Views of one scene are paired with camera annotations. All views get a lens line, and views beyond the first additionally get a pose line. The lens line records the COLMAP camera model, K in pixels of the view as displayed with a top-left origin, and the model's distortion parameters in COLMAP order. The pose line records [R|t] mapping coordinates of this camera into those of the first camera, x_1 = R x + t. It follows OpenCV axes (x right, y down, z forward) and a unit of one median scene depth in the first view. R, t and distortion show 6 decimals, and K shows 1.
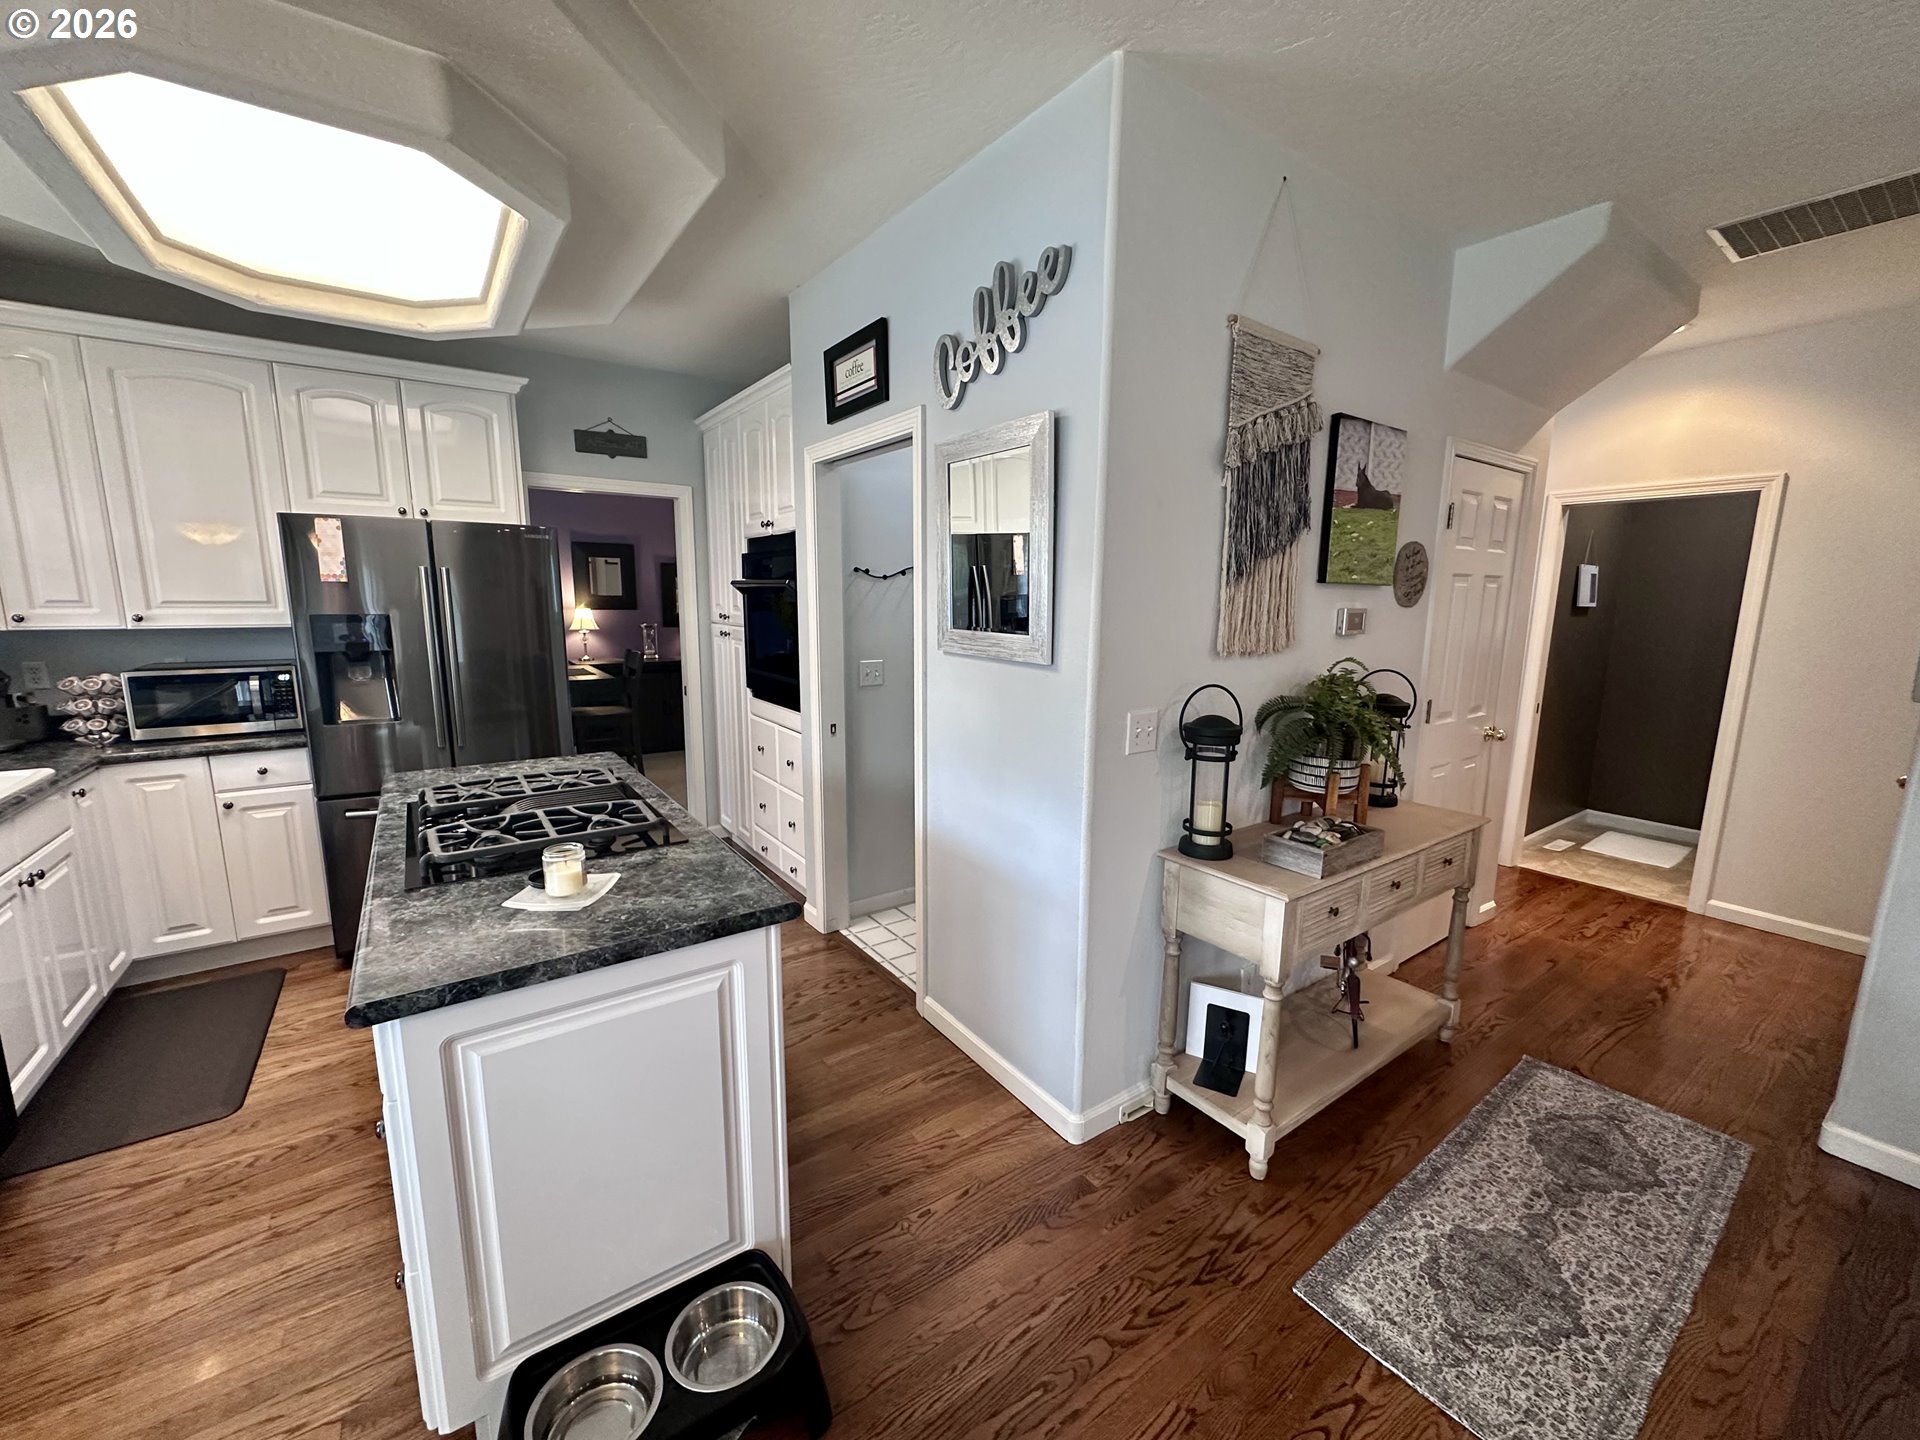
lens RADIAL K [[781.9, 0, 966.4], [0, 781.9, 717.3], [0, 0, 1]] dist [-0.001155, 0.001722]
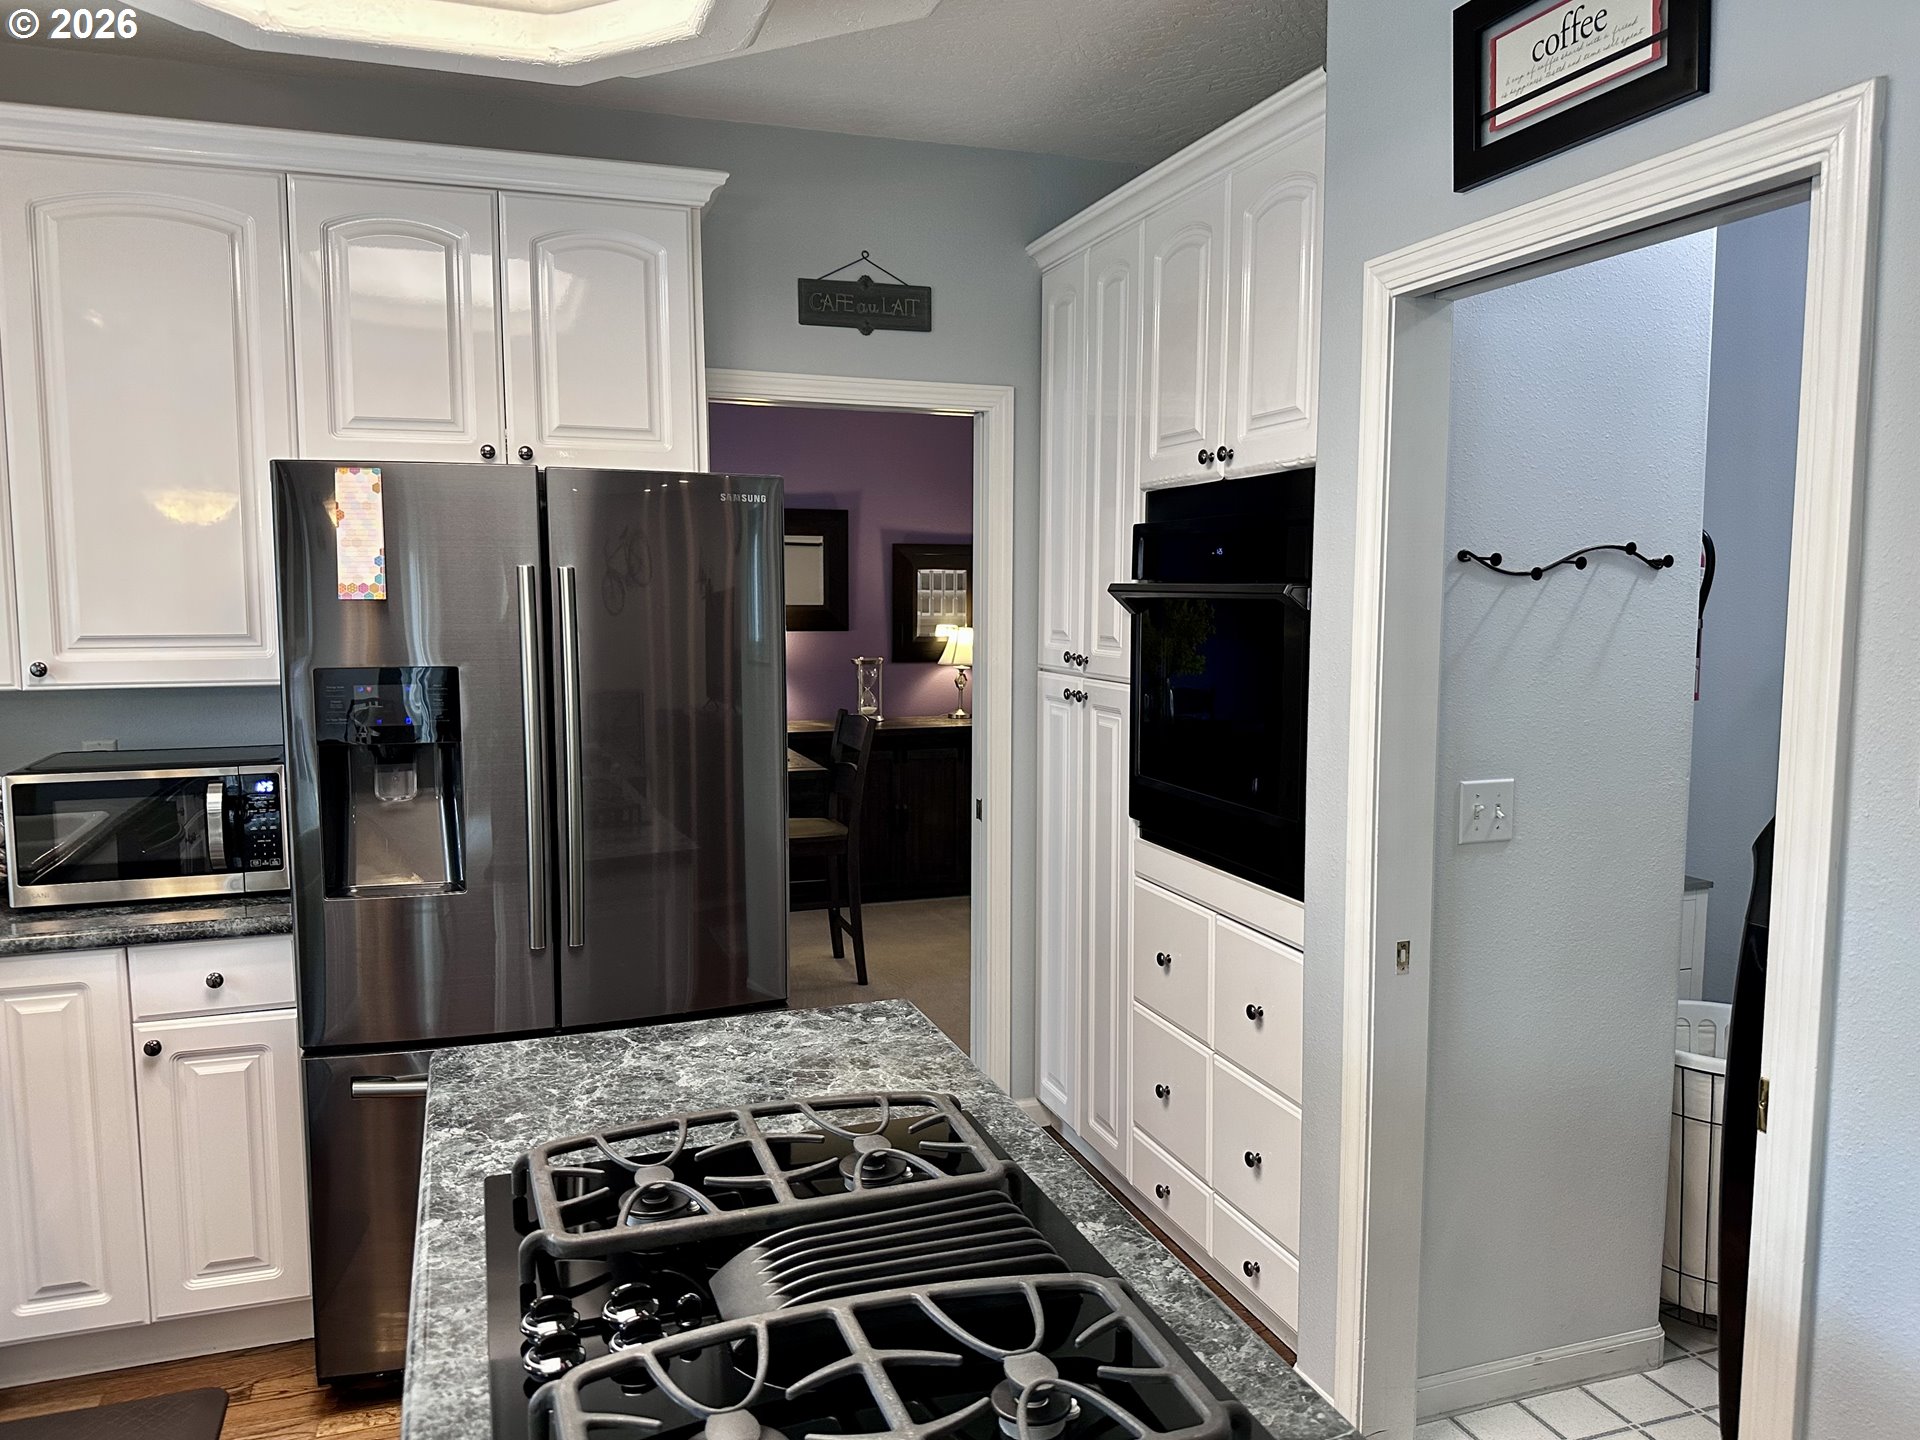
lens RADIAL K [[1382.4, 0, 957.0], [0, 1382.4, 715.1], [0, 0, 1]] dist [0.037391, -0.047056]
pose [[0.963179, 0.017211, -0.268308, -0.212074], [-0.034242, 0.997675, -0.058926, -0.060441], [0.266670, 0.065944, 0.961529, 0.263764]]
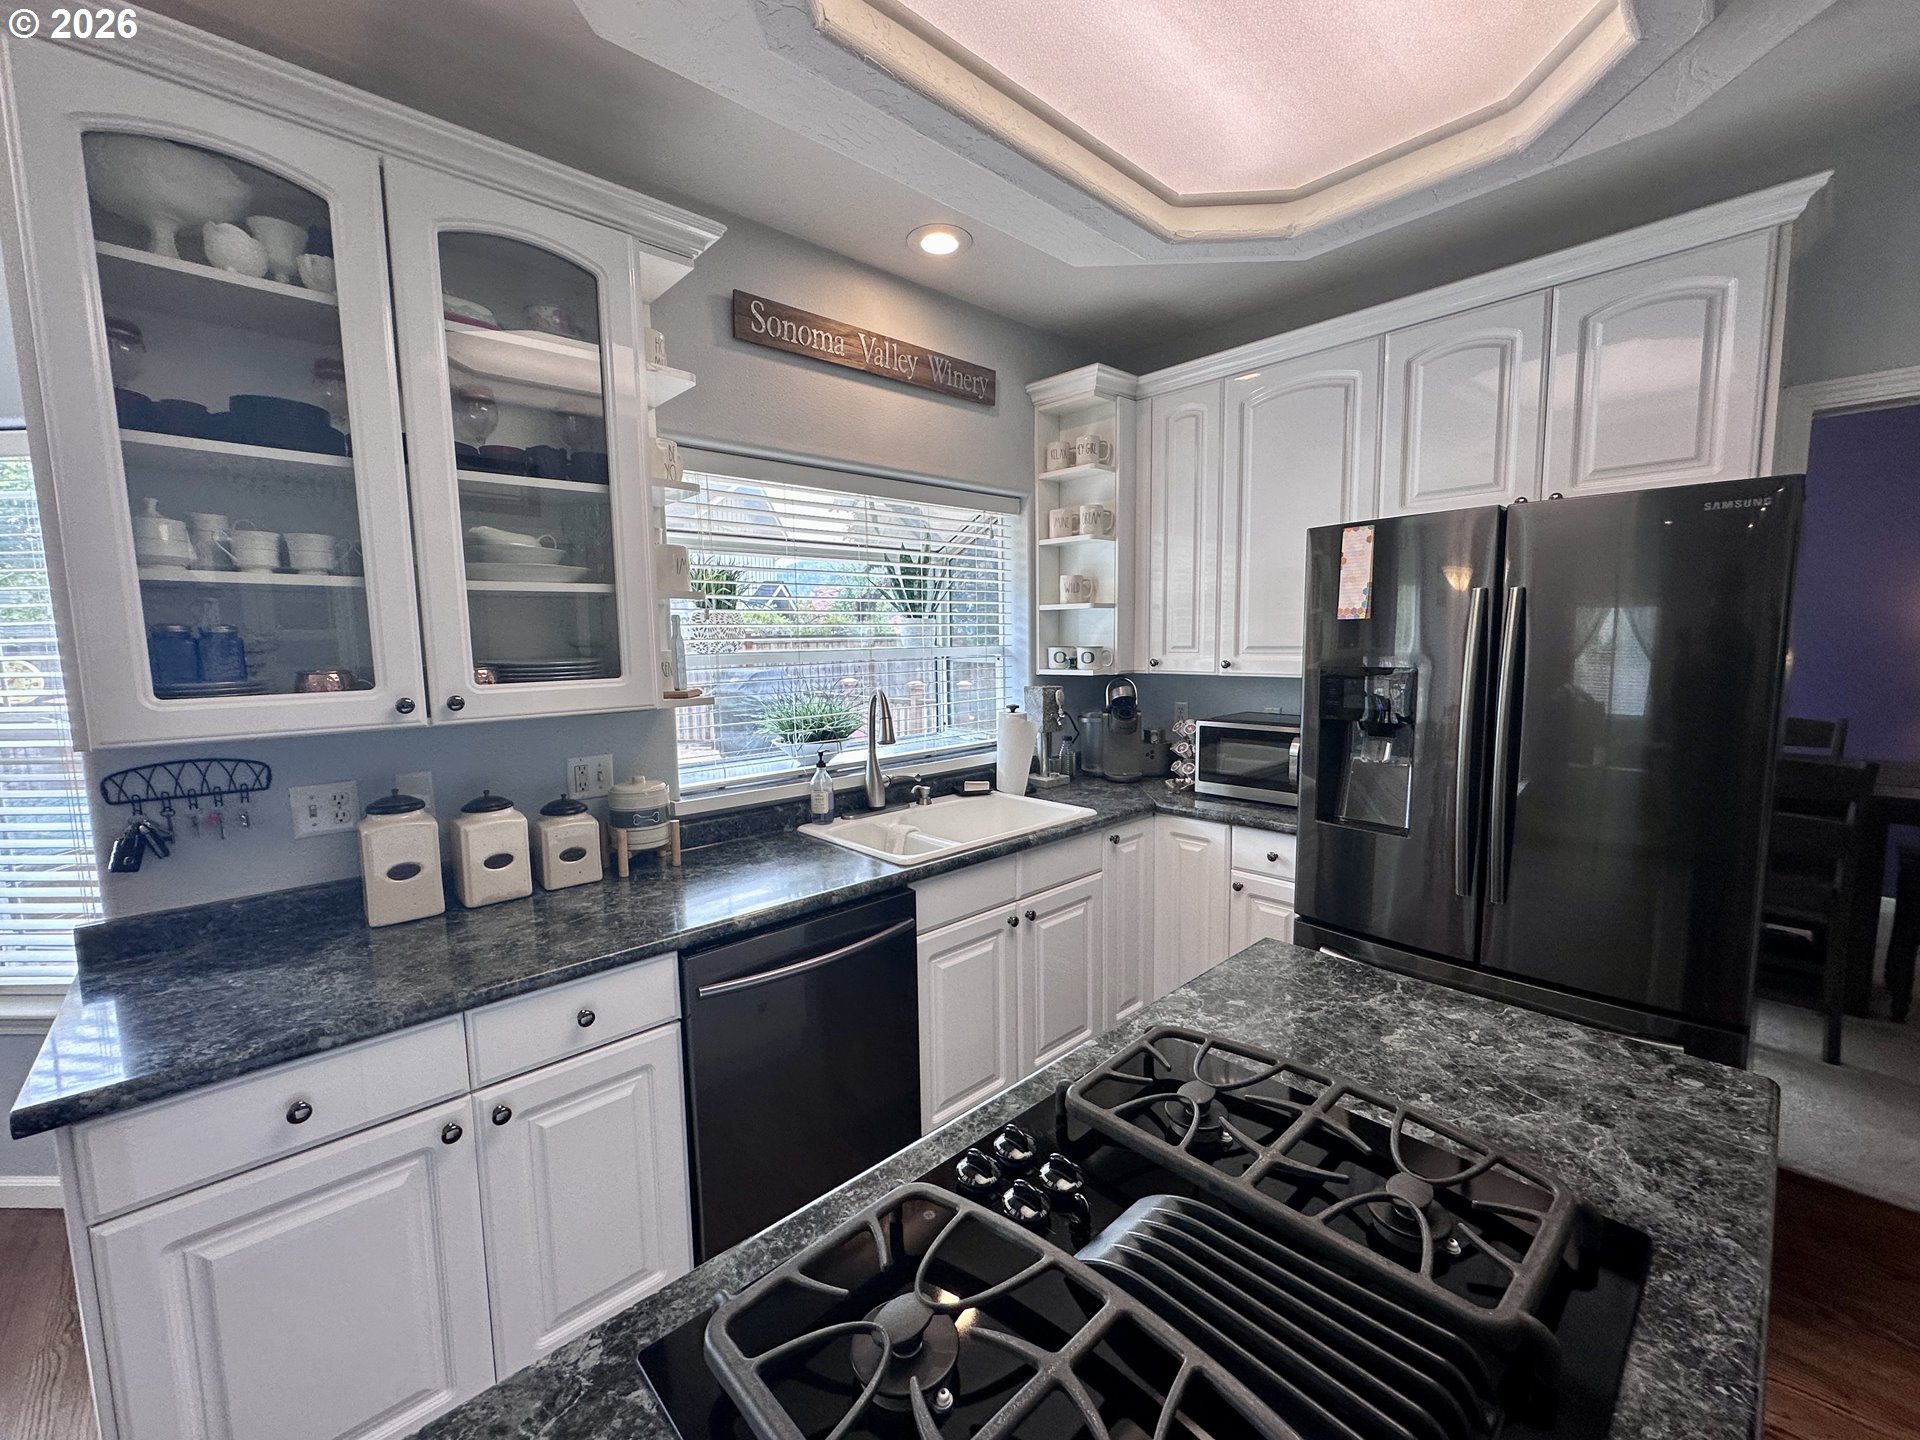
lens RADIAL K [[781.9, 0, 950.2], [0, 781.9, 720.2], [0, 0, 1]] dist [-0.001155, 0.001722]
pose [[0.133705, 0.096111, -0.986350, -0.158607], [-0.139682, 0.987178, 0.077257, -0.083451], [0.981128, 0.127446, 0.145416, 0.525088]]
